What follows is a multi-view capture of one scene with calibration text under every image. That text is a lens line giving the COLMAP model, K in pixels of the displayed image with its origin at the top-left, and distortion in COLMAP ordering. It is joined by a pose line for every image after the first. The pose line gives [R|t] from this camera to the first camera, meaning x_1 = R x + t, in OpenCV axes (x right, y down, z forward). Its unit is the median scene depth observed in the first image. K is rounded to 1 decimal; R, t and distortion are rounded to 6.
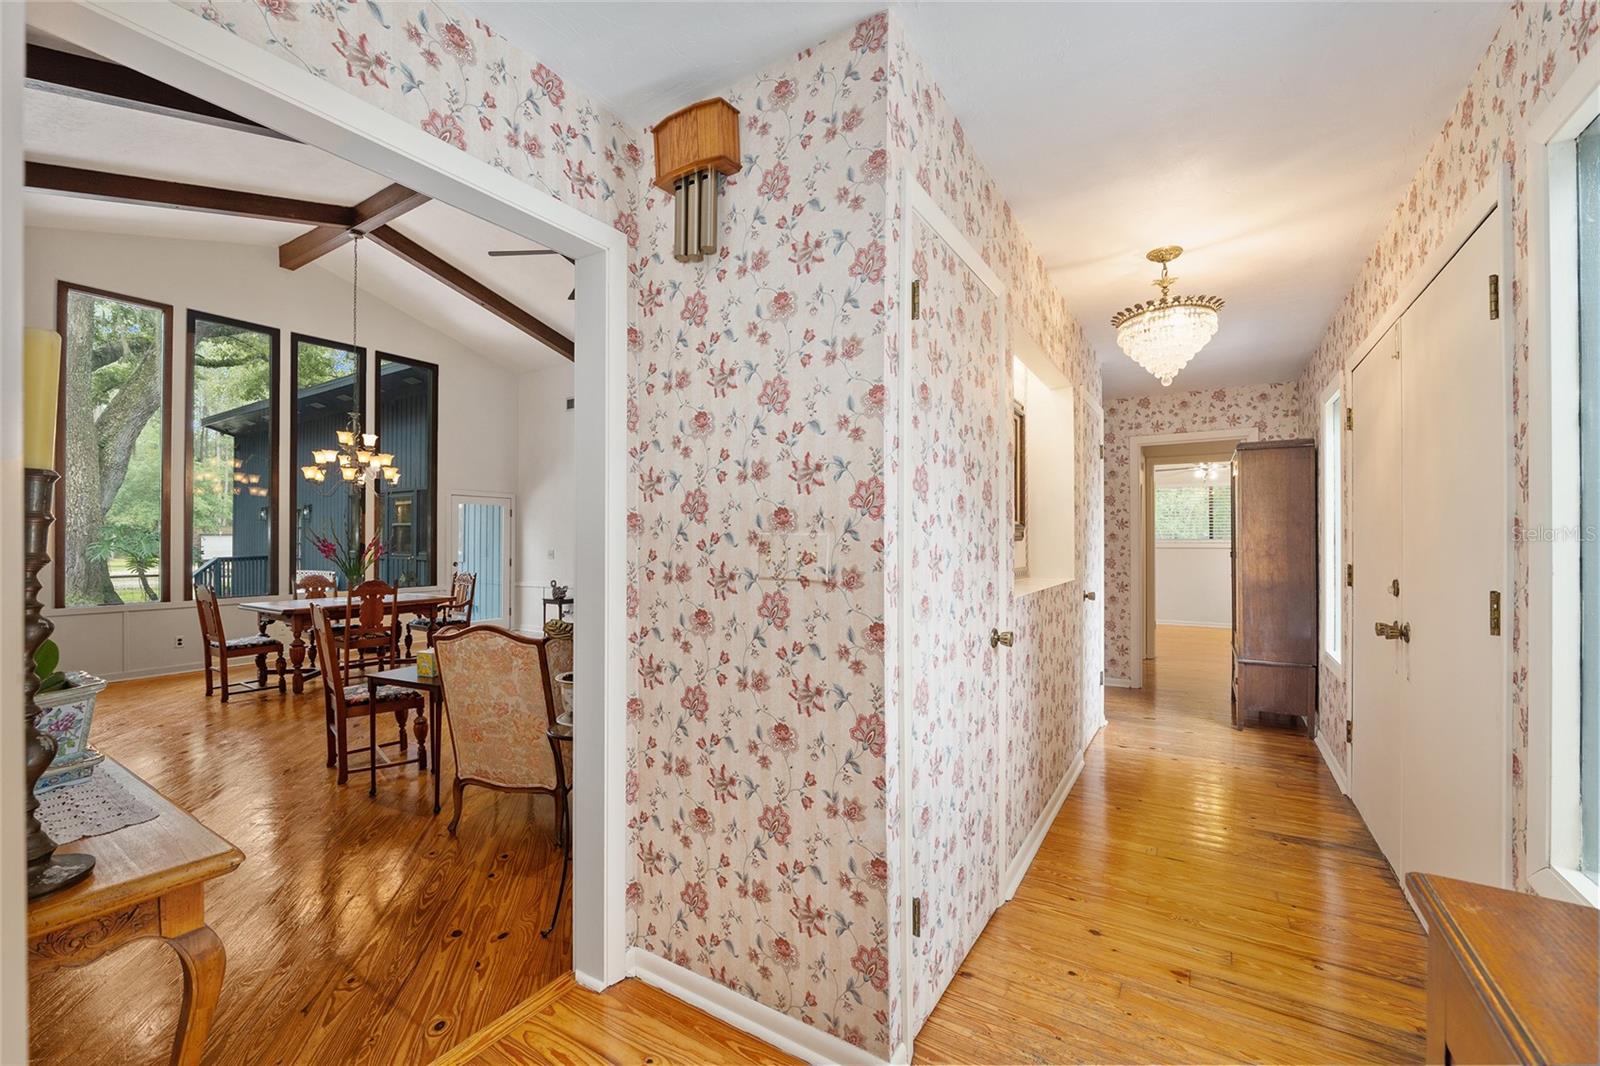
lens RADIAL K [[653.3, 0, 795.2], [0, 653.3, 534.9], [0, 0, 1]] dist [-0.009872, -0.001187]
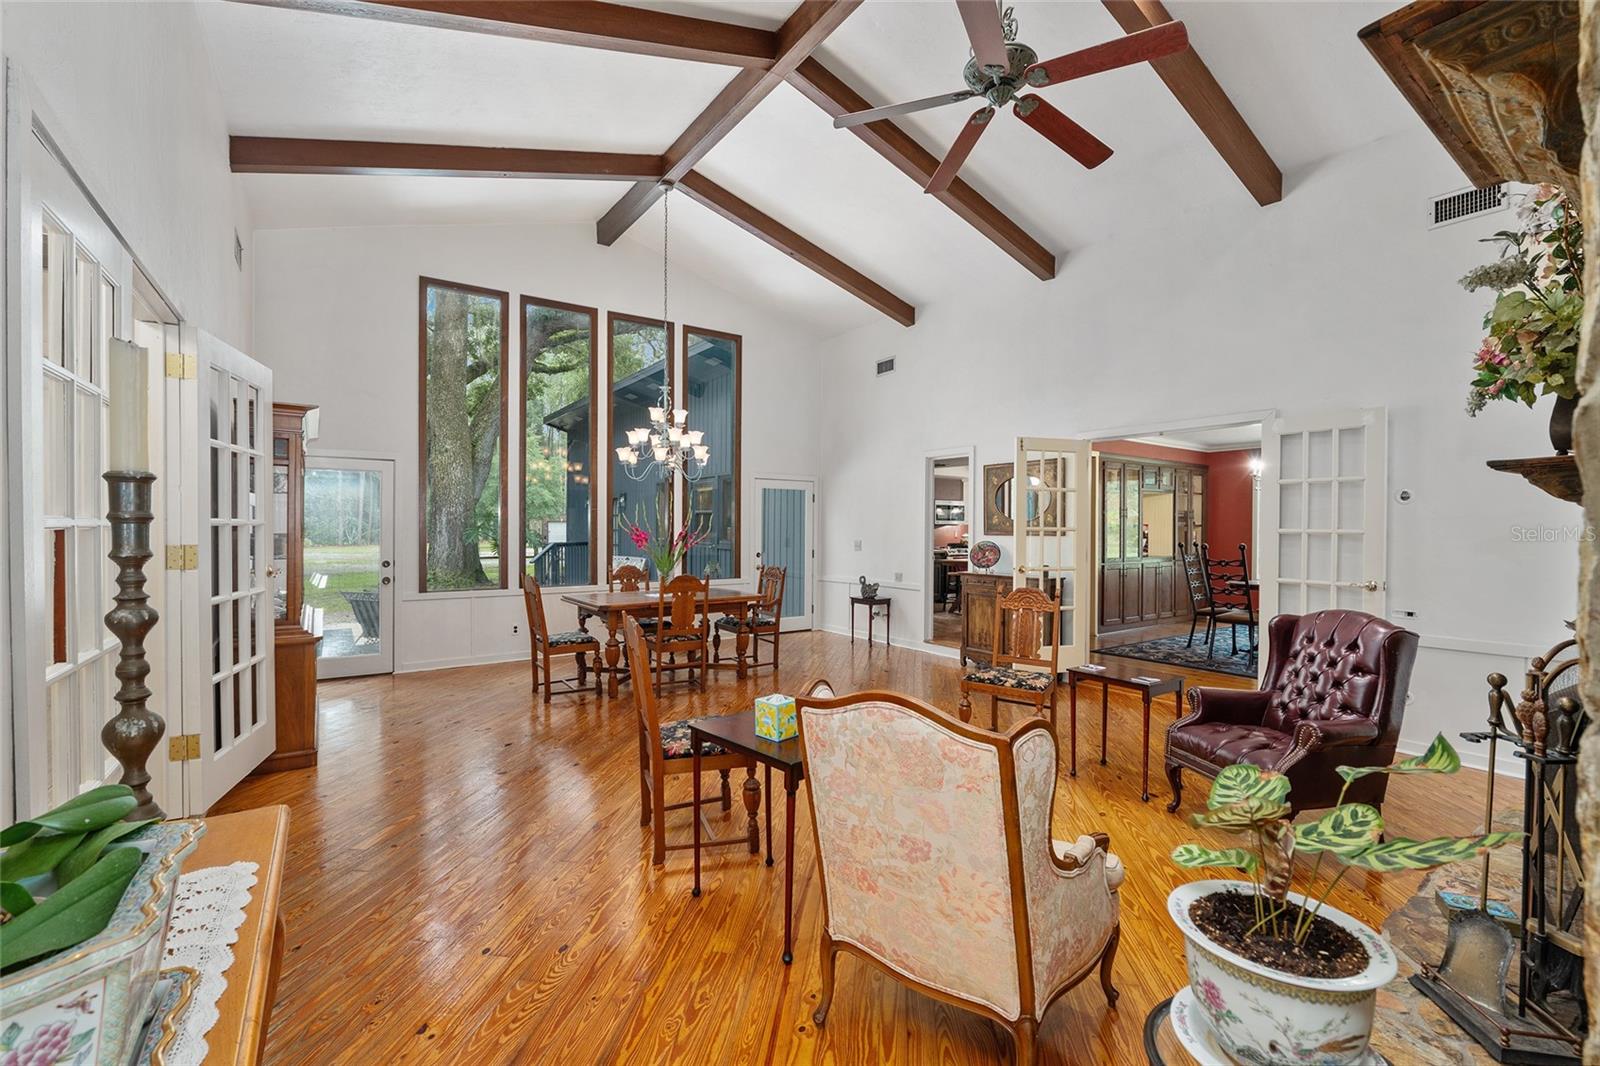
lens RADIAL K [[689.1, 0, 797.2], [0, 689.1, 530.9], [0, 0, 1]] dist [-0.000067, 0.000867]
pose [[0.922007, 0.007167, -0.387108, -0.140133], [-0.002338, 0.999913, 0.012945, -0.001396], [0.387167, -0.011030, 0.921944, 0.190703]]
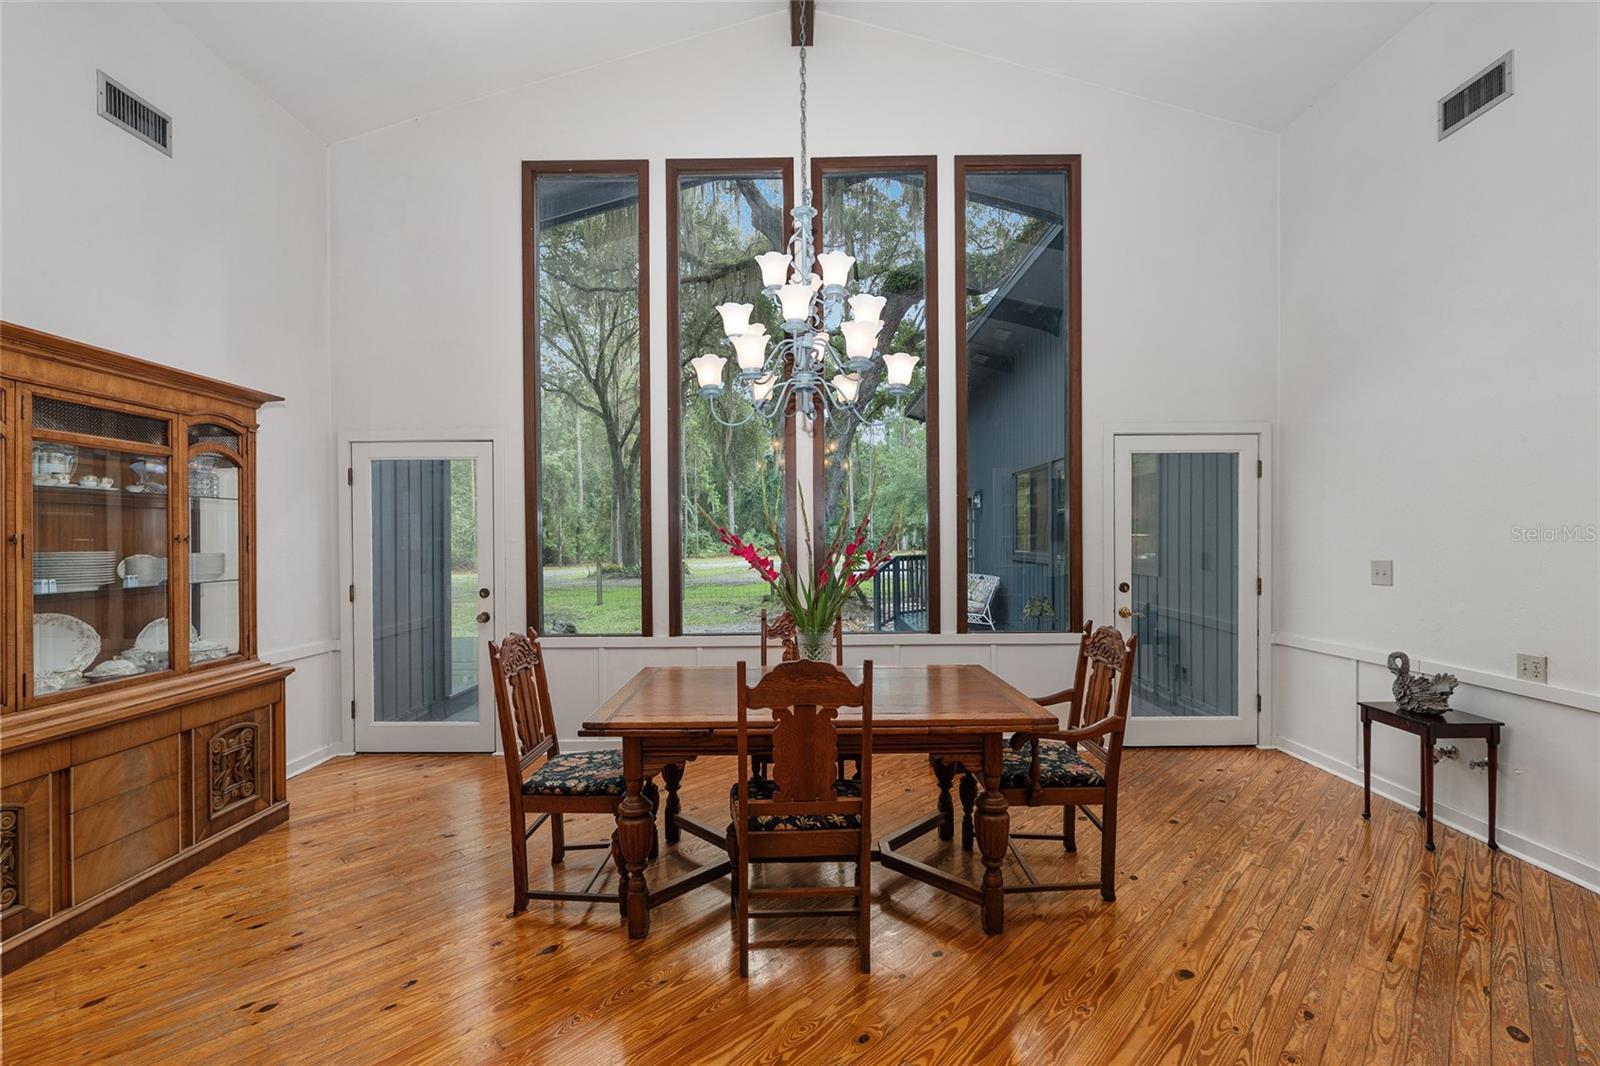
lens RADIAL K [[689.1, 0, 800.8], [0, 689.1, 540.9], [0, 0, 1]] dist [-0.000067, 0.000867]
pose [[0.532481, 0.002180, -0.846439, -0.327302], [0.013552, 0.999847, 0.011101, 0.005472], [0.846333, -0.017382, 0.532370, 0.773250]]
